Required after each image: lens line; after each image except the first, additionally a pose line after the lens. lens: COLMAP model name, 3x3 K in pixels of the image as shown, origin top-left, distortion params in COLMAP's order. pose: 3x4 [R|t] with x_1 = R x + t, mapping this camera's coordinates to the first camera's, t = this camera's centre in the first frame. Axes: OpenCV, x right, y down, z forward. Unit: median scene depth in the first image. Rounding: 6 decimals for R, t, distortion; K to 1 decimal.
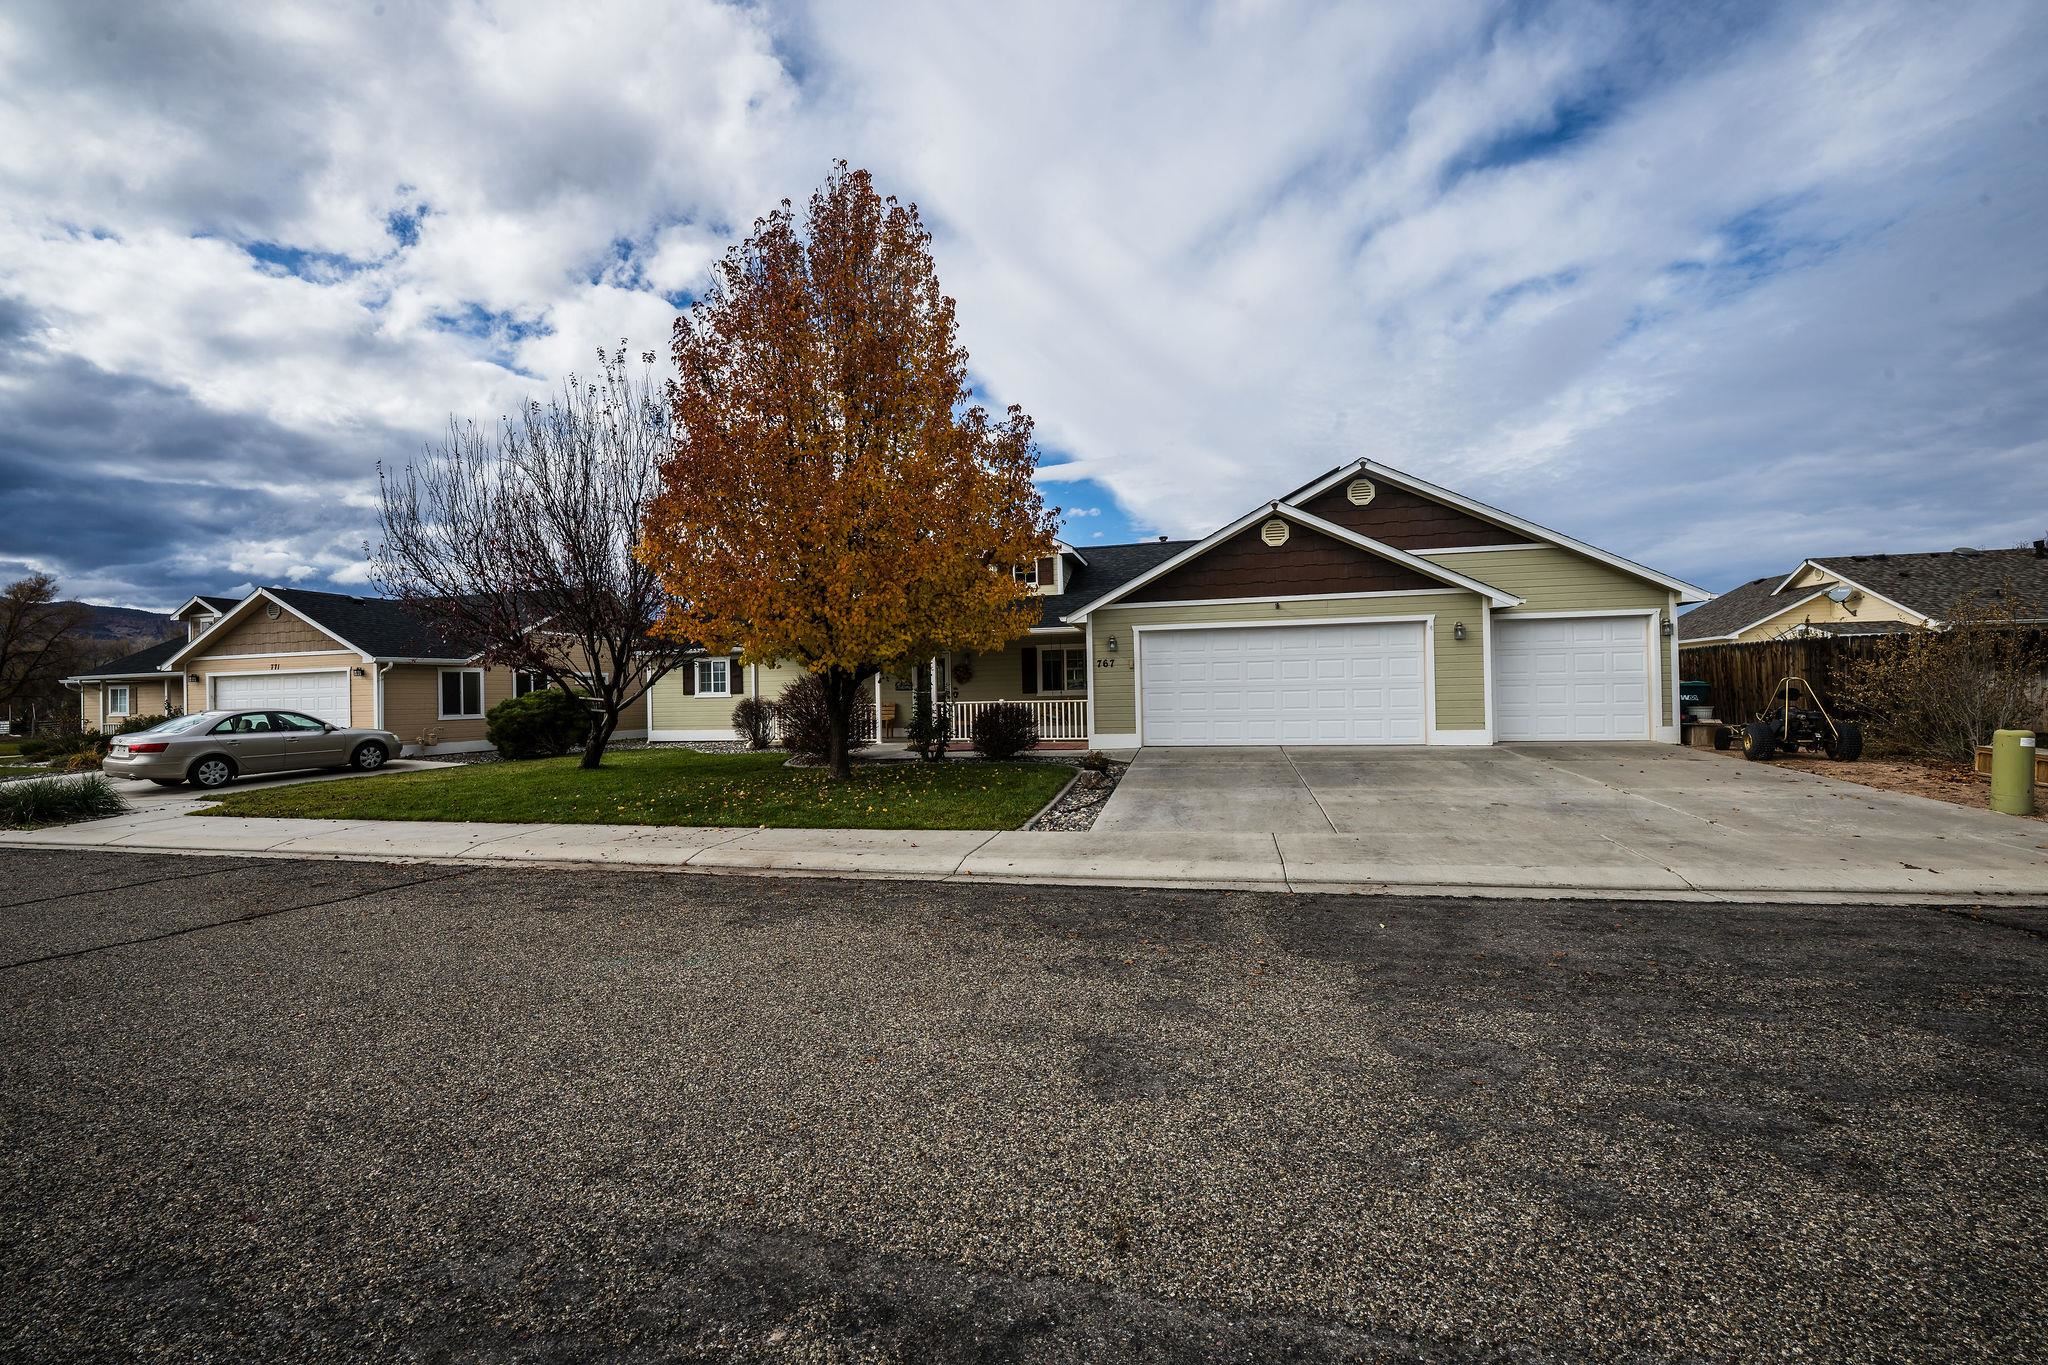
lens RADIAL K [[816.1, 0, 1022.4], [0, 816.1, 681.1], [0, 0, 1]] dist [-0.017489, 0.000259]
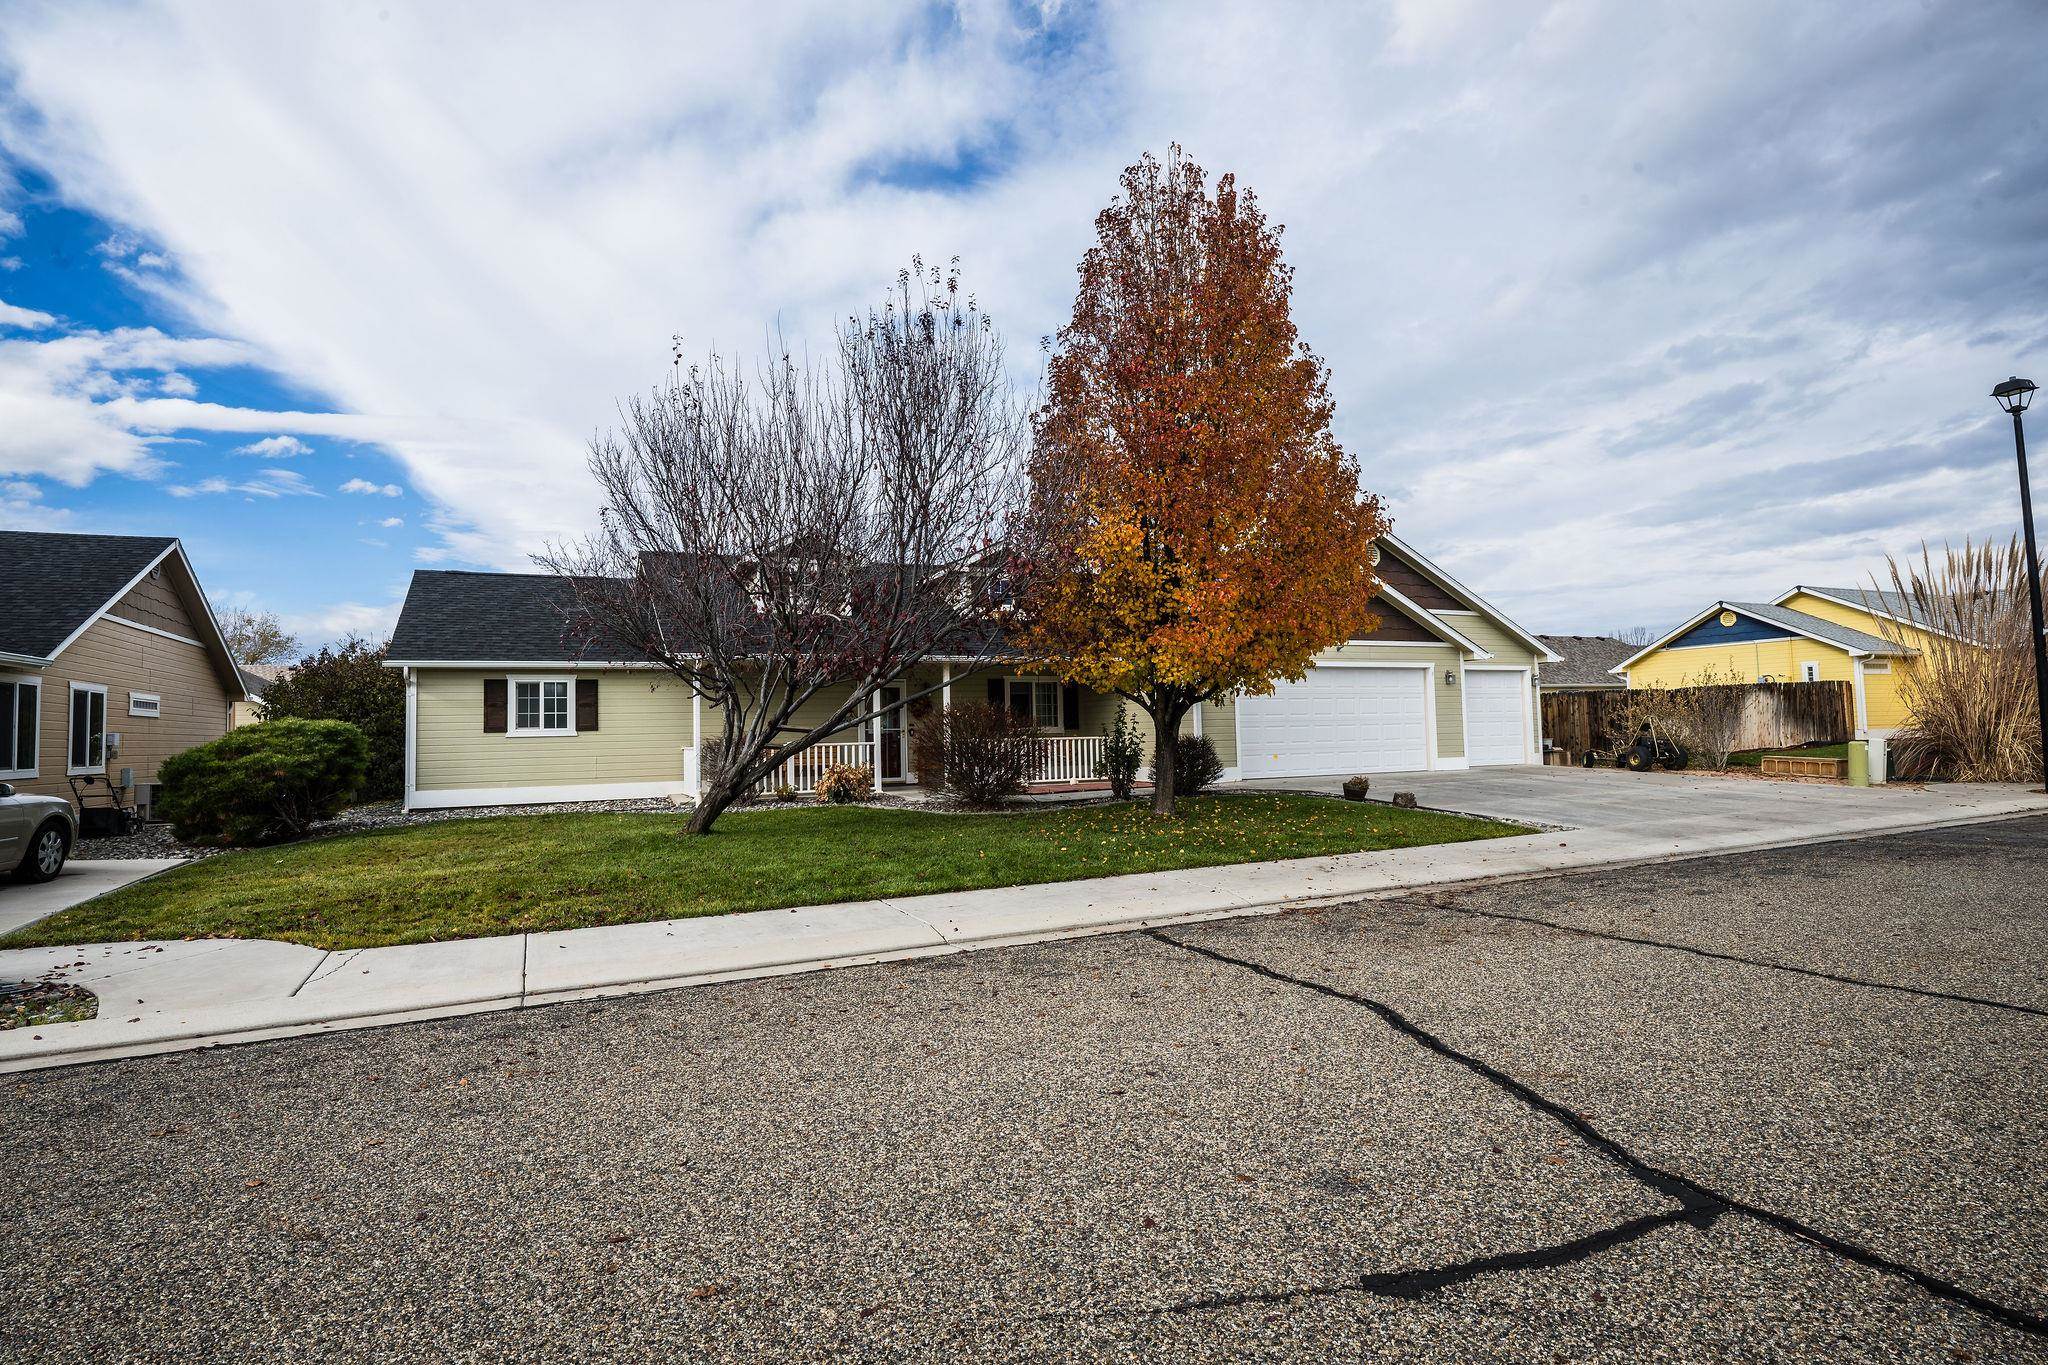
lens RADIAL K [[1014.9, 0, 1020.7], [0, 1014.9, 692.3], [0, 0, 1]] dist [0.004873, 0.000101]
pose [[0.790616, 0.028476, 0.611649, -0.577815], [-0.002127, 0.999040, -0.043762, 0.019713], [-0.612308, 0.033298, 0.789918, 0.114310]]
